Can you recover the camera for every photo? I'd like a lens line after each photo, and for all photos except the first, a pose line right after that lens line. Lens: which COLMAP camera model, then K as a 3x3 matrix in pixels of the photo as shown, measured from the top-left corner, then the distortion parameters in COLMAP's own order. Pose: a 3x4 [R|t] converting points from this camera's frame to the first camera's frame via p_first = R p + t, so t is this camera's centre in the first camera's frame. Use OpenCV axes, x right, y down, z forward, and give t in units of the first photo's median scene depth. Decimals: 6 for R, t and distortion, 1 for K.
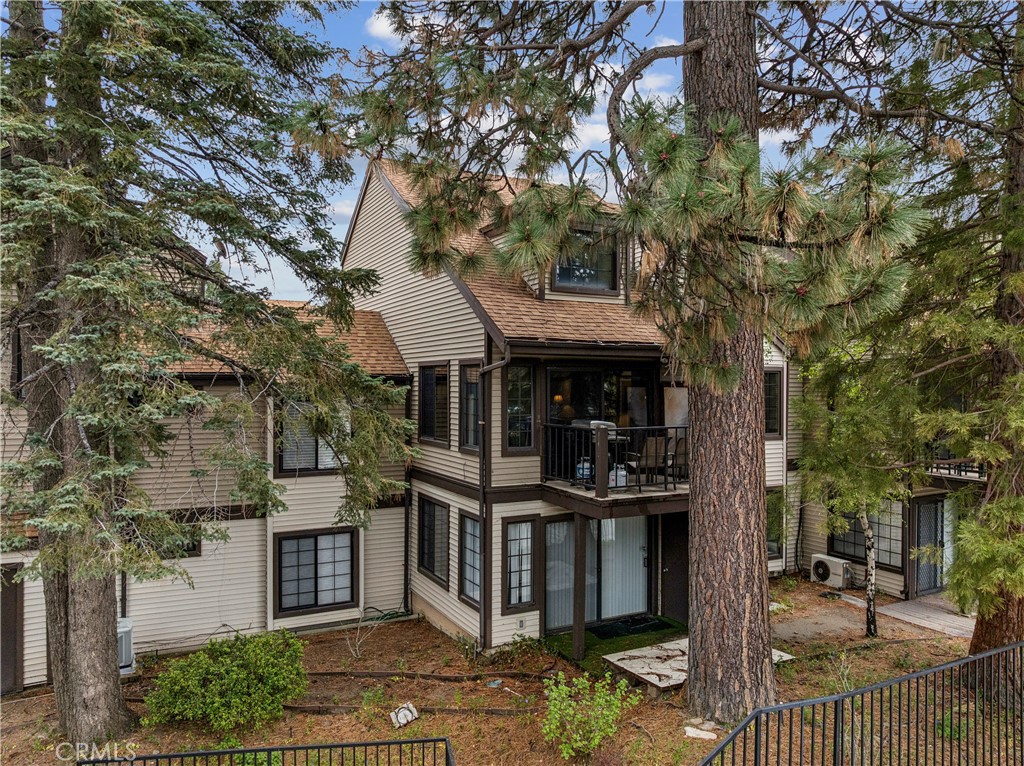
lens RADIAL K [[718.8, 0, 512.1], [0, 718.8, 385.2], [0, 0, 1]] dist [-0.022215, -0.008582]
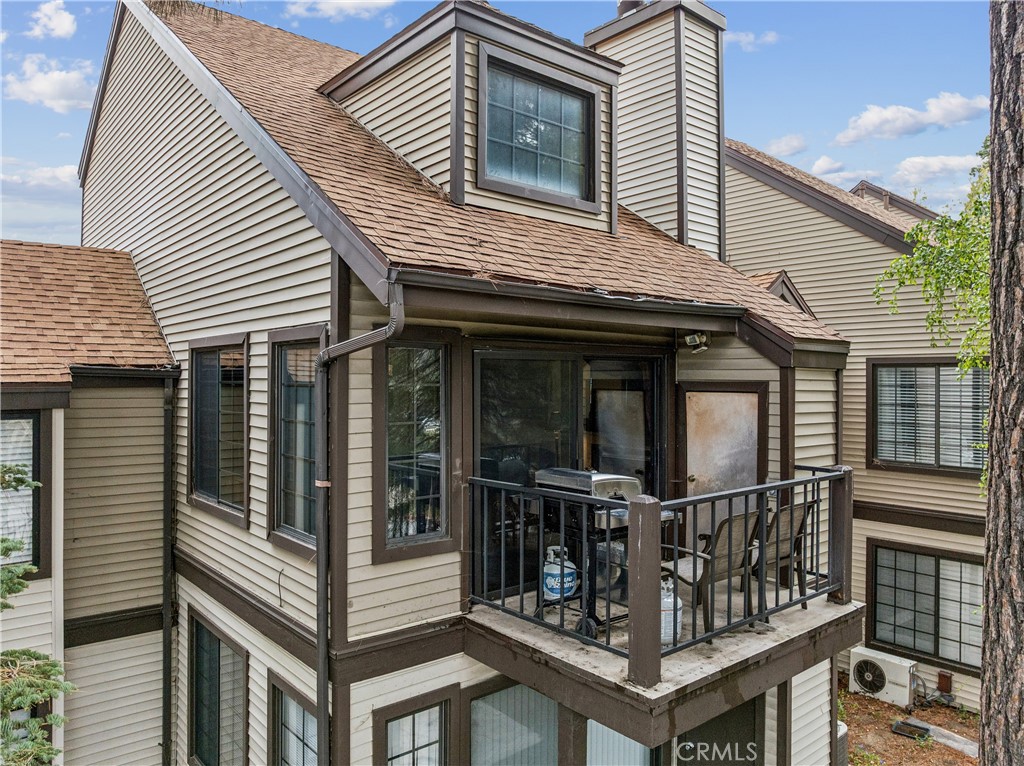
lens RADIAL K [[718.8, 0, 509.6], [0, 718.8, 376.1], [0, 0, 1]] dist [-0.022215, -0.008582]
pose [[0.975942, 0.002757, 0.218013, -0.026160], [-0.001154, 0.999971, -0.007480, -0.004950], [-0.218027, 0.007048, 0.975917, 0.543048]]
